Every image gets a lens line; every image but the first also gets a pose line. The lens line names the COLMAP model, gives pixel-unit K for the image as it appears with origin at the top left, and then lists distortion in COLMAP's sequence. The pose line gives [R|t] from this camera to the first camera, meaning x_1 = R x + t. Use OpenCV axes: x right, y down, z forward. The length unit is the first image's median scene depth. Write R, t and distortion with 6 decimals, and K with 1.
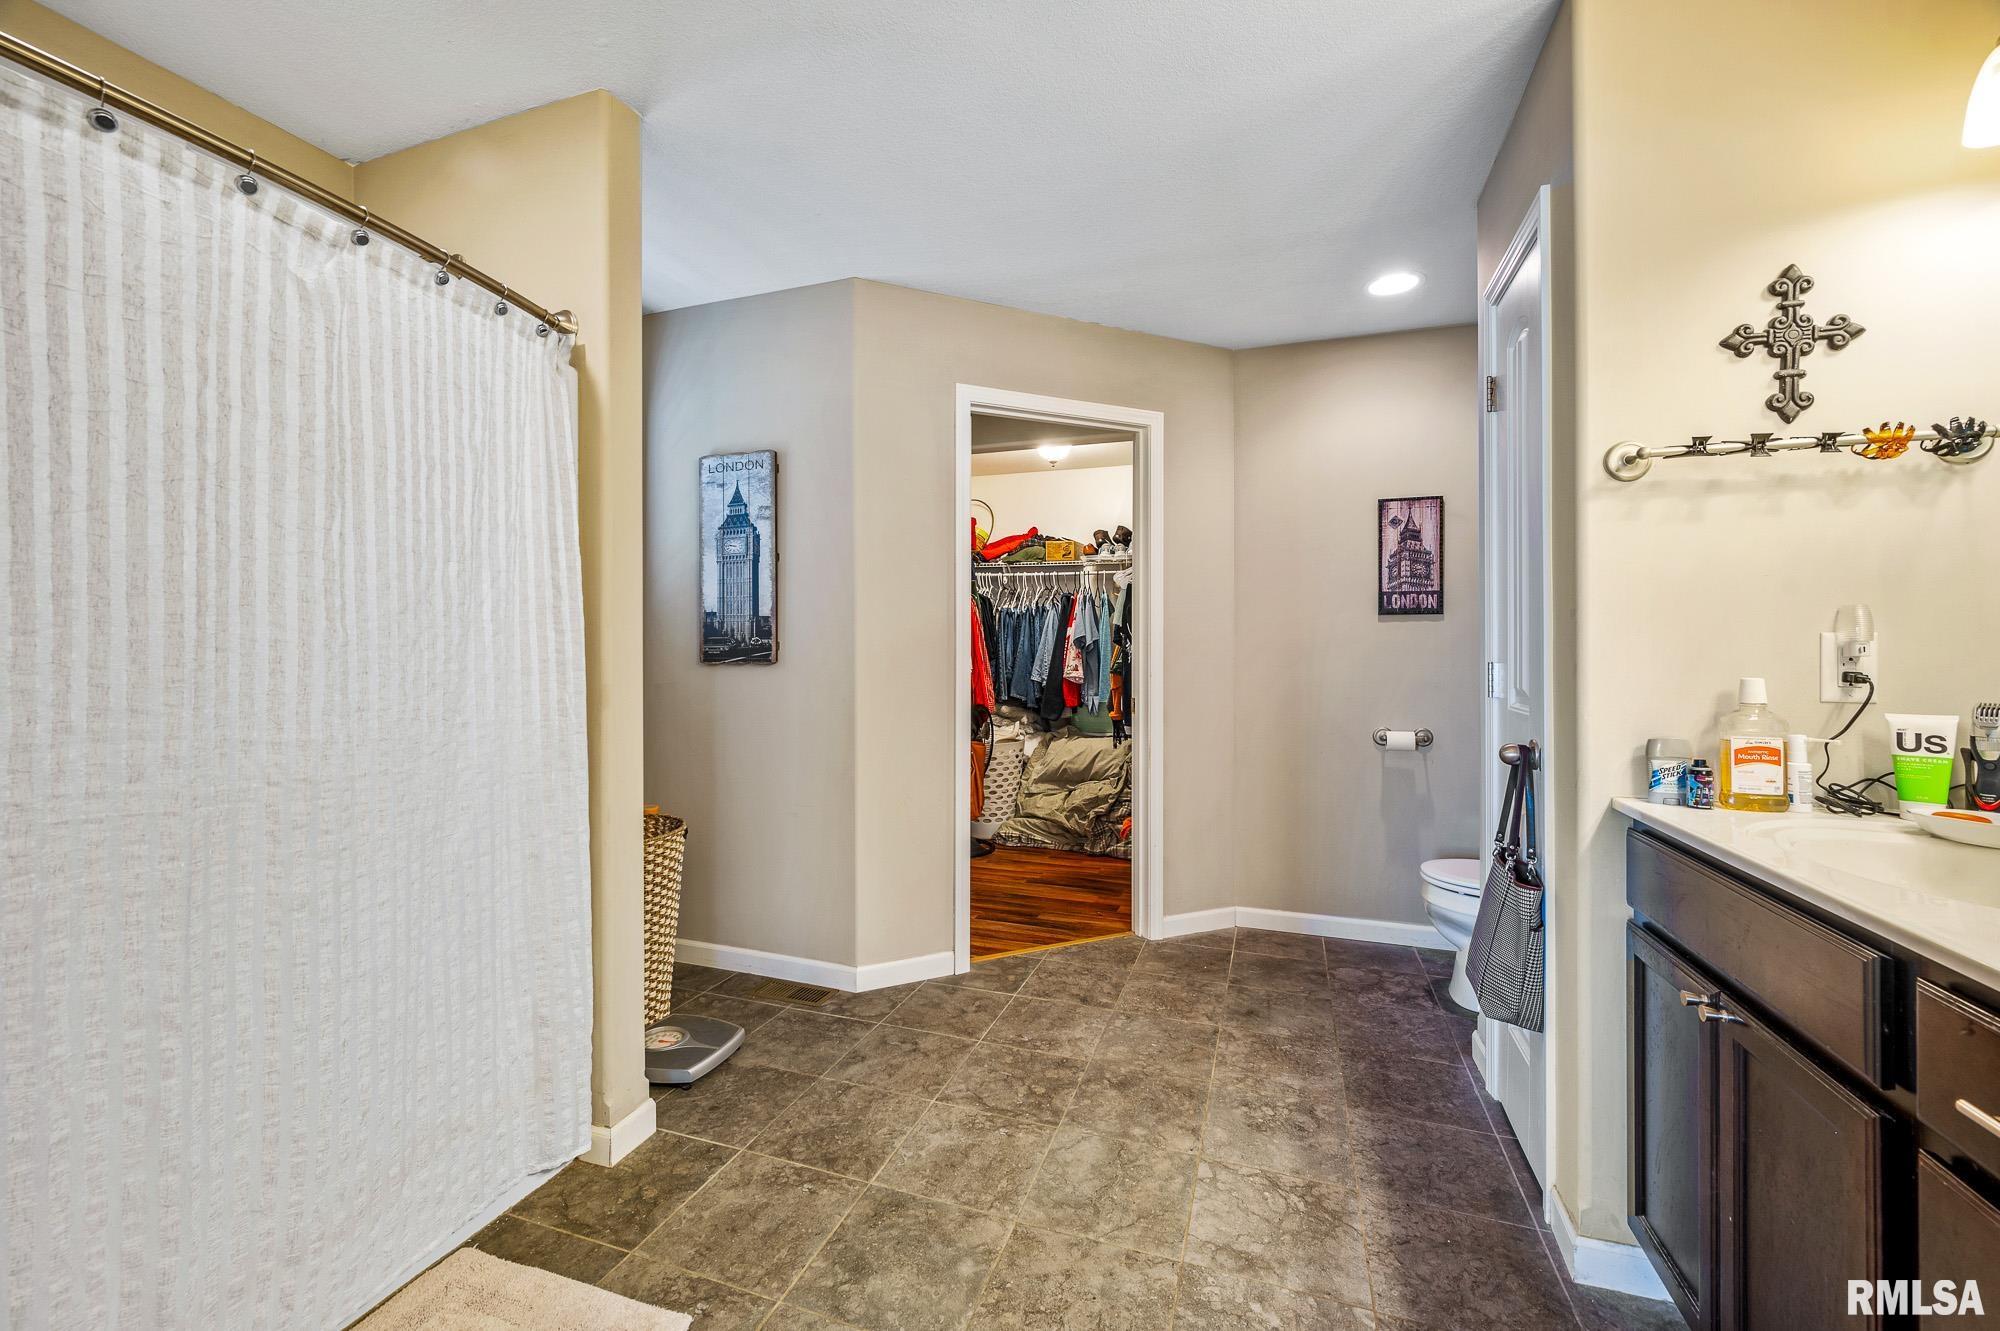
lens RADIAL K [[792.0, 0, 999.1], [0, 792.0, 648.1], [0, 0, 1]] dist [0.000345, -0.000023]
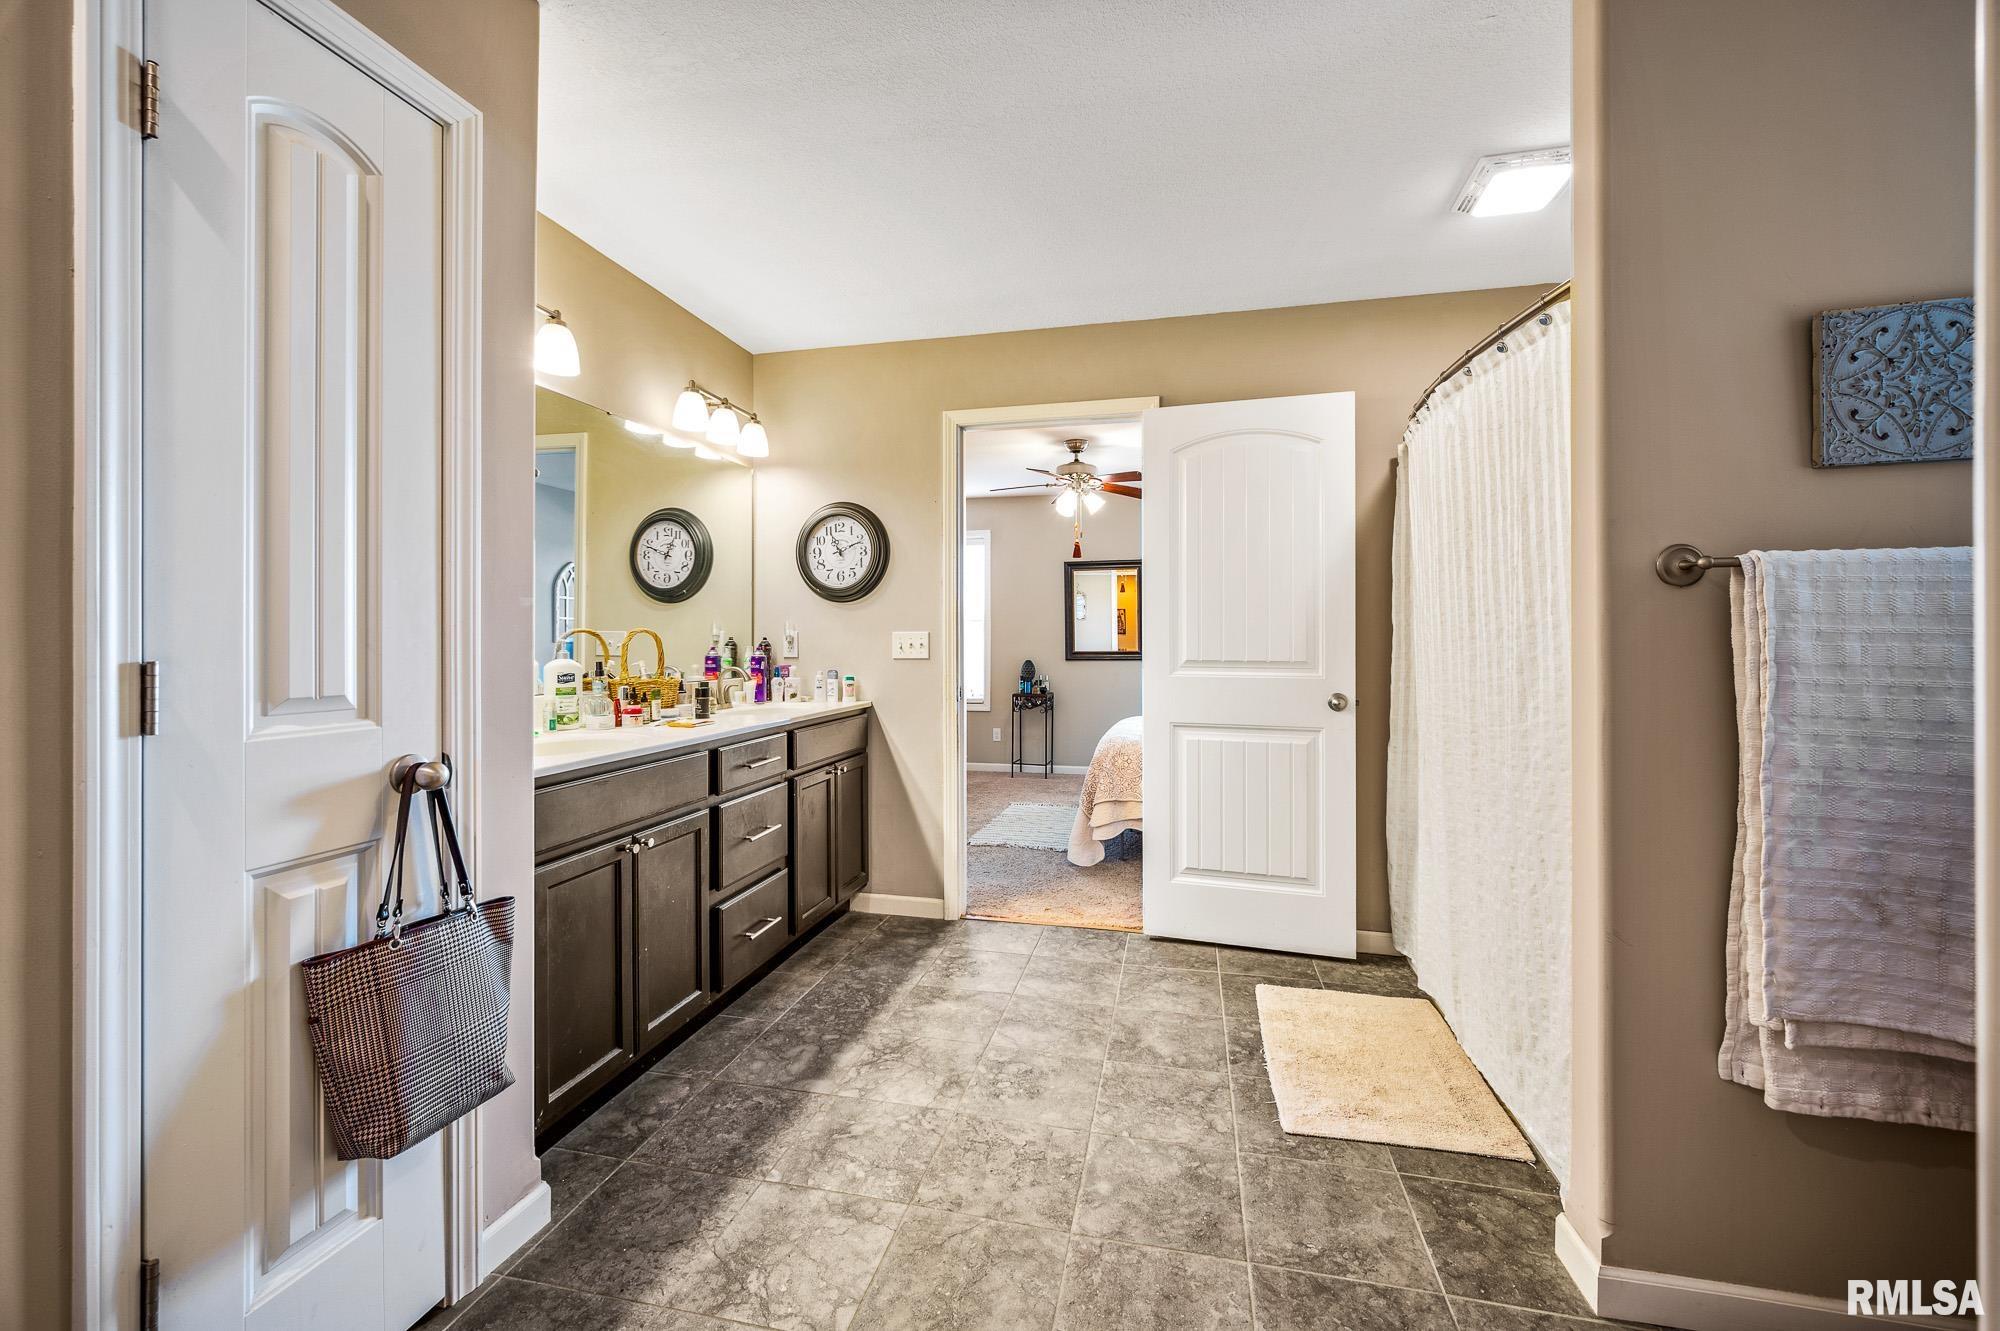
lens RADIAL K [[792.0, 0, 999.1], [0, 792.0, 648.1], [0, 0, 1]] dist [0.000345, -0.000023]
pose [[-0.993895, -0.002333, -0.110304, 0.216757], [-0.003297, 0.999958, 0.008558, 0.005410], [0.110279, 0.008870, -0.993861, 1.952264]]
